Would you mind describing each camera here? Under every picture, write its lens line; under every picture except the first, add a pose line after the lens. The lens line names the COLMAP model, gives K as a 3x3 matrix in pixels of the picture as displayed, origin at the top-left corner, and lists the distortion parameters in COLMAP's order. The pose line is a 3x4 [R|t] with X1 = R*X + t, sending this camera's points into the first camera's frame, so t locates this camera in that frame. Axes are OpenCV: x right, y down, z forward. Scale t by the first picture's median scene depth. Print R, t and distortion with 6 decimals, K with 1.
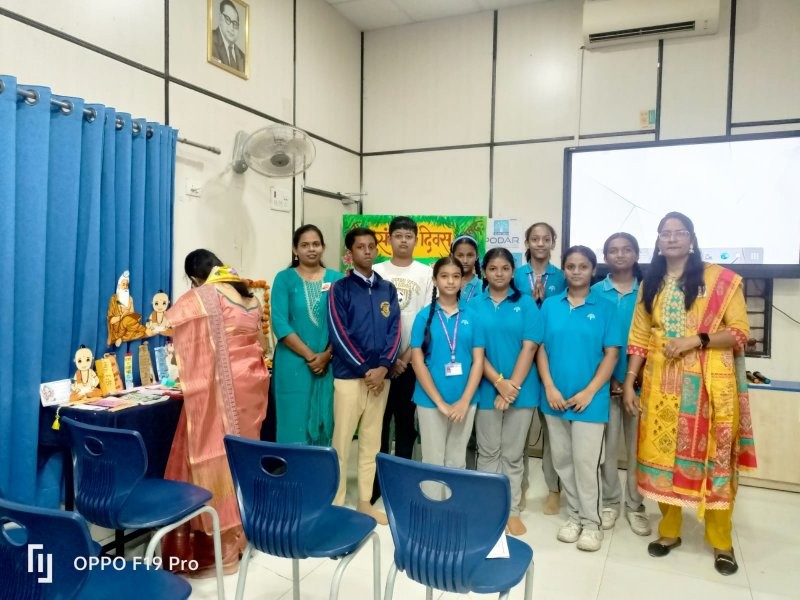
lens RADIAL K [[597.0, 0, 397.6], [0, 597.0, 305.1], [0, 0, 1]] dist [0.035644, -0.045018]
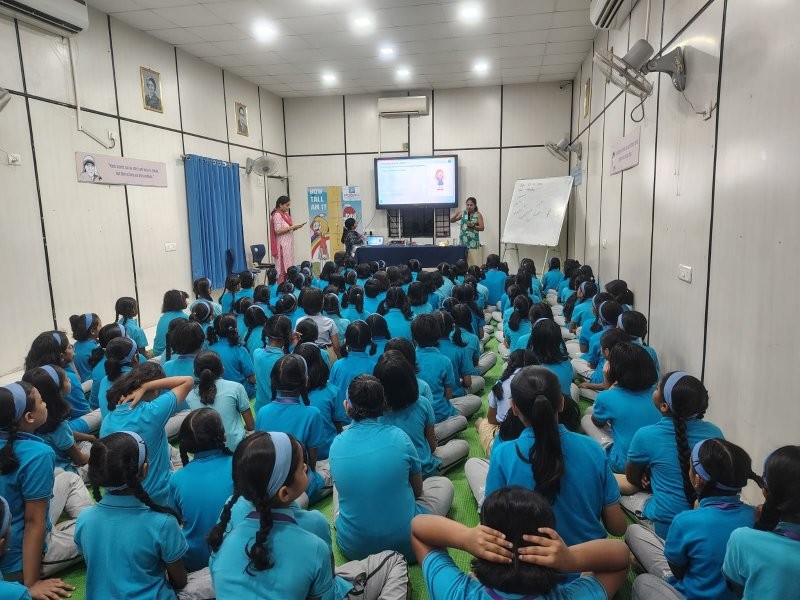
lens RADIAL K [[541.7, 0, 400.5], [0, 541.7, 303.5], [0, 0, 1]] dist [0.028876, 0.006353]
pose [[0.971836, -0.073337, 0.223955, -0.163061], [0.045788, 0.990995, 0.125824, 0.058445], [-0.231166, -0.112026, 0.966443, -1.247167]]
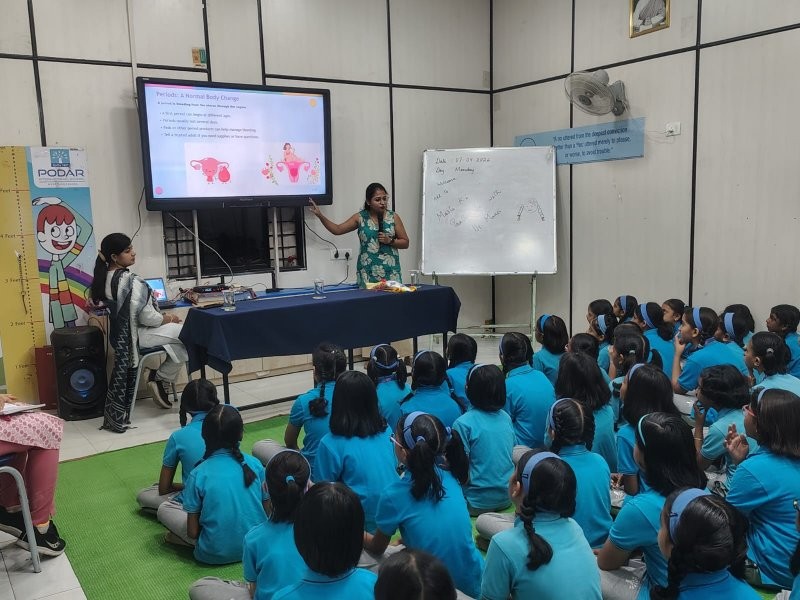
lens RADIAL K [[734.7, 0, 391.1], [0, 734.7, 319.3], [0, 0, 1]] dist [0.015144, 0.000000]
pose [[0.535106, -0.161223, 0.829258, -0.527416], [0.079735, 0.986877, 0.140416, -0.010996], [-0.841013, -0.009016, 0.540939, 0.011940]]
